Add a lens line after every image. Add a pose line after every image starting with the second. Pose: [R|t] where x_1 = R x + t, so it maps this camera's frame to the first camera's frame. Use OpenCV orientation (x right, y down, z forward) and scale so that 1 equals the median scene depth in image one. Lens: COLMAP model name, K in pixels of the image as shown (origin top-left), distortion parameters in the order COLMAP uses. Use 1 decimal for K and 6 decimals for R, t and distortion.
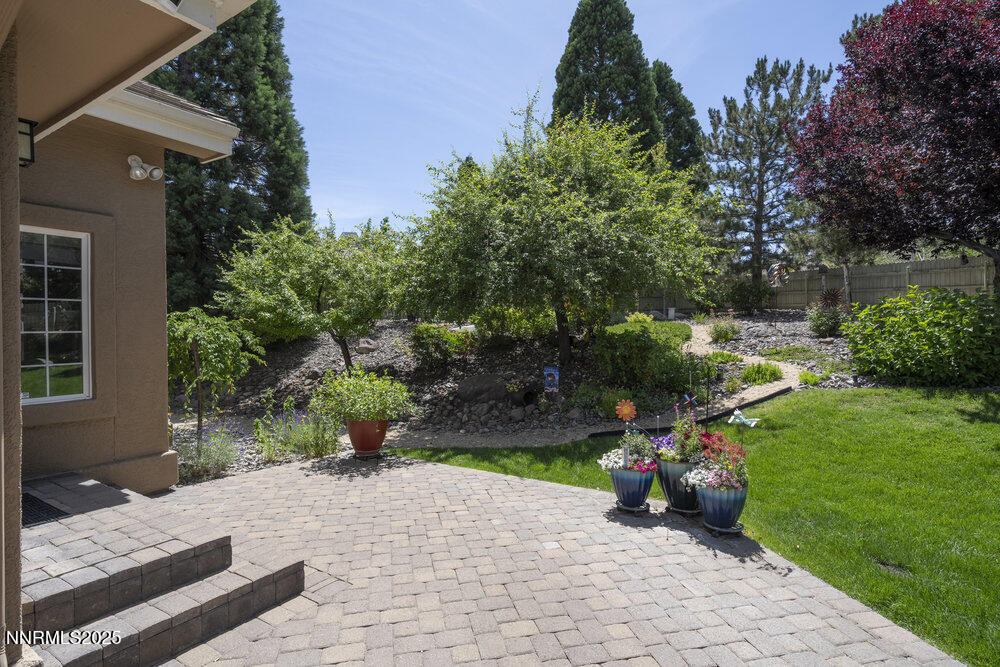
lens RADIAL K [[492.9, 0, 500.5], [0, 492.9, 333.3], [0, 0, 1]] dist [0.000112, 0.000018]
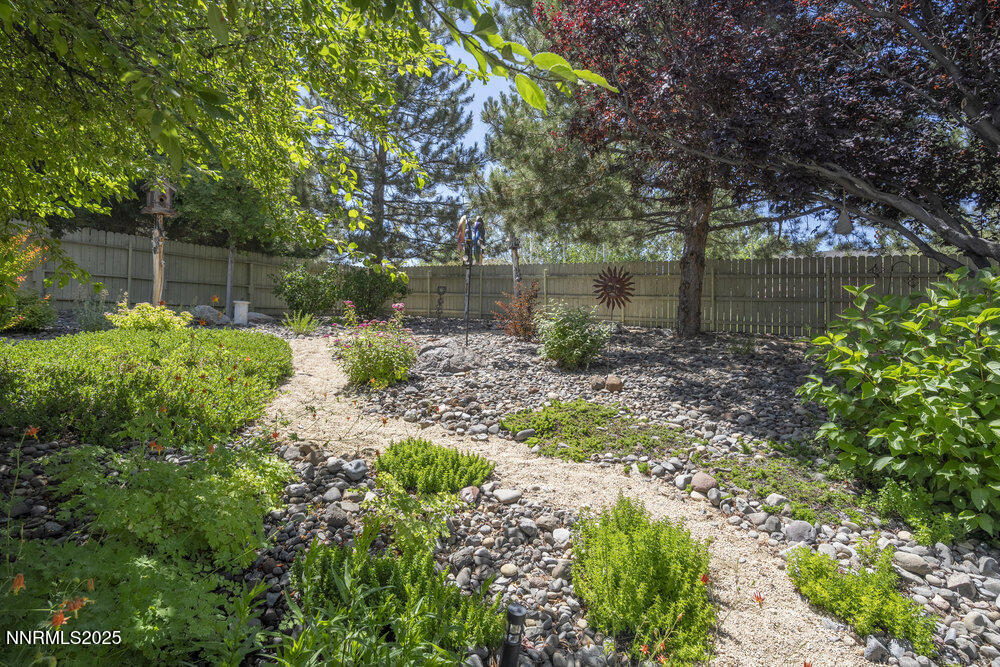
lens RADIAL K [[518.0, 0, 500.1], [0, 518.0, 335.8], [0, 0, 1]] dist [-0.000191, -0.000012]
pose [[0.703603, 0.013499, 0.710465, 0.230403], [-0.005123, 0.999890, -0.013924, -0.016570], [-0.710574, 0.006158, 0.703595, 0.645745]]
